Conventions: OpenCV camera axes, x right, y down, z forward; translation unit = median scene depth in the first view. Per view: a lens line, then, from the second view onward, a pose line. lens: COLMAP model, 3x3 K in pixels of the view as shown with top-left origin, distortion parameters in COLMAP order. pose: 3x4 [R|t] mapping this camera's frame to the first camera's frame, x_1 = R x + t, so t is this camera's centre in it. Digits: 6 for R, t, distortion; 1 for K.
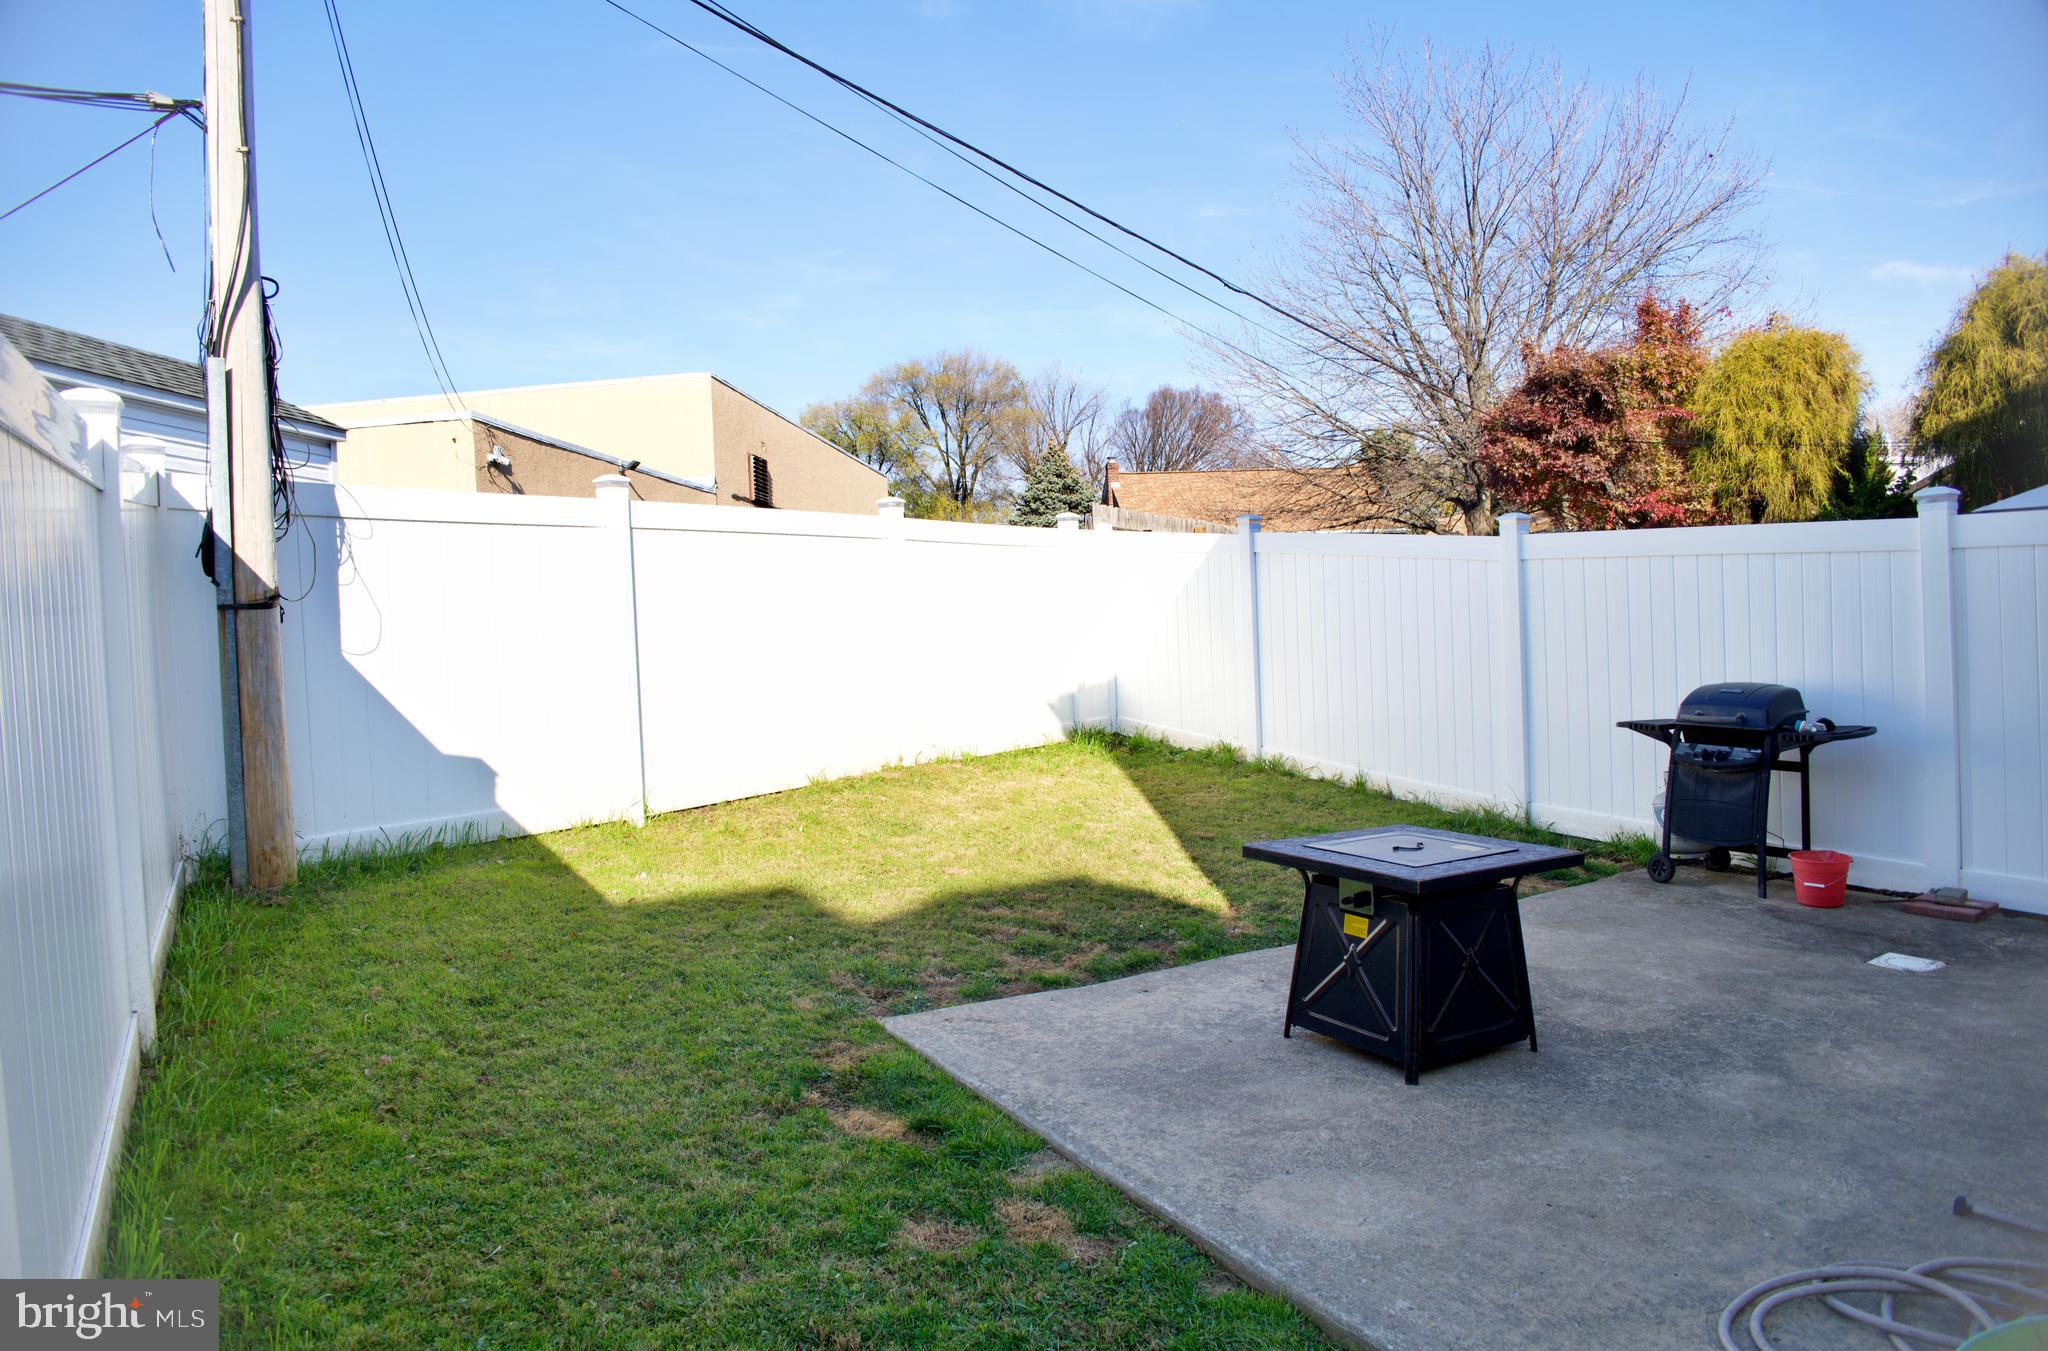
lens RADIAL K [[1301.3, 0, 1024.0], [0, 1301.3, 675.5], [0, 0, 1]] dist [-0.000313, -0.000062]
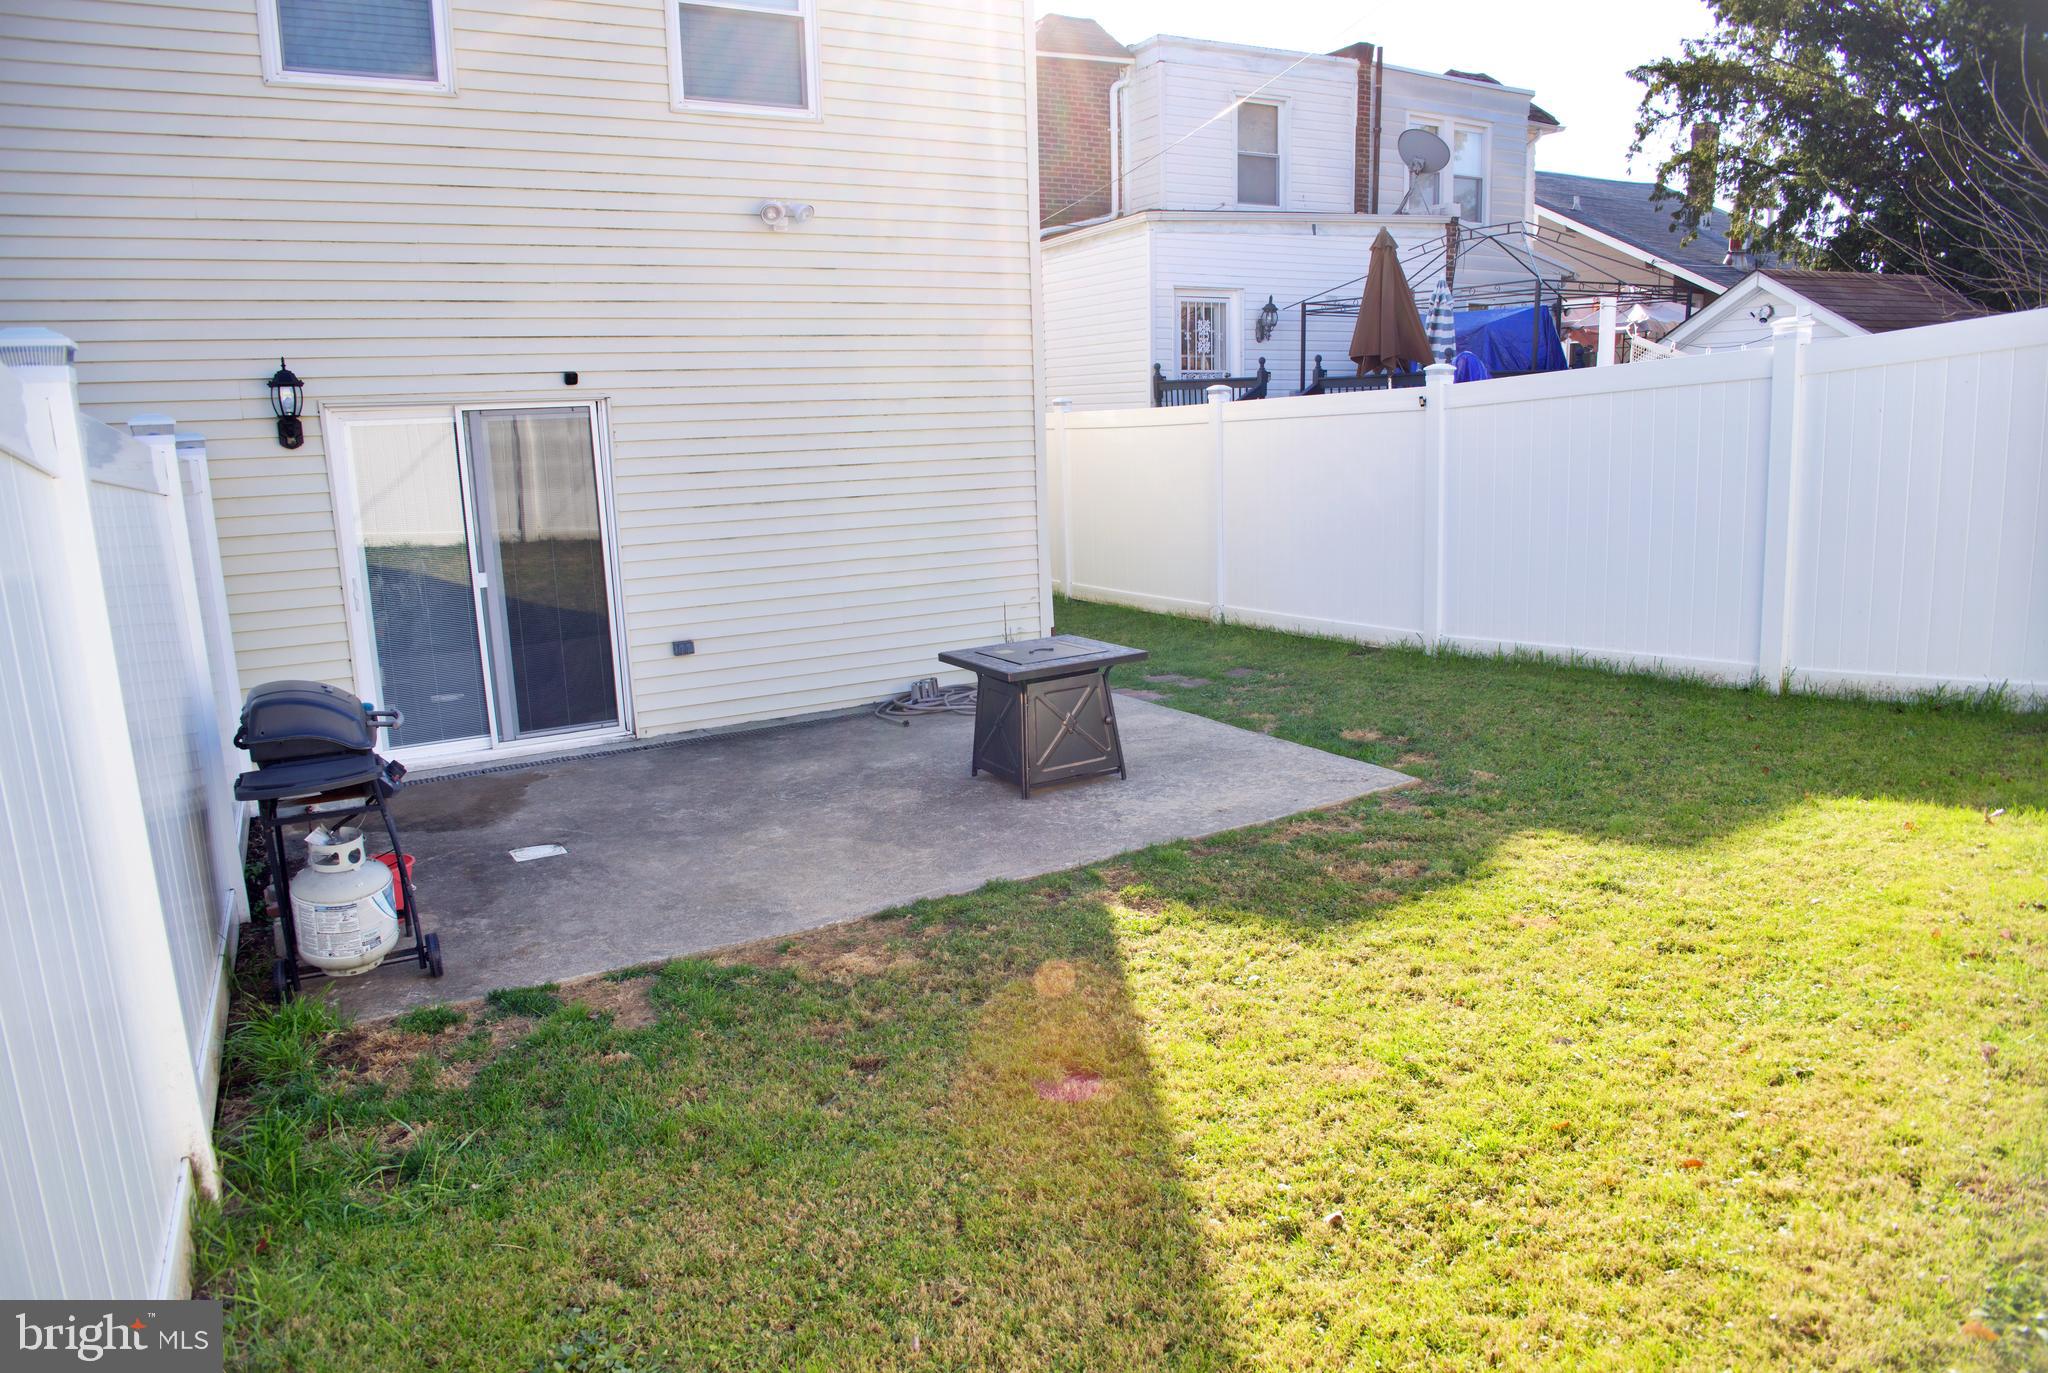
lens RADIAL K [[1303.5, 0, 1024.0], [0, 1303.5, 686.5], [0, 0, 1]] dist [-0.050782, 0.000422]
pose [[-0.996795, 0.053373, 0.059583, 0.225564], [0.065951, 0.969869, 0.234530, -0.184042], [-0.045270, 0.237708, -0.970281, 2.466139]]
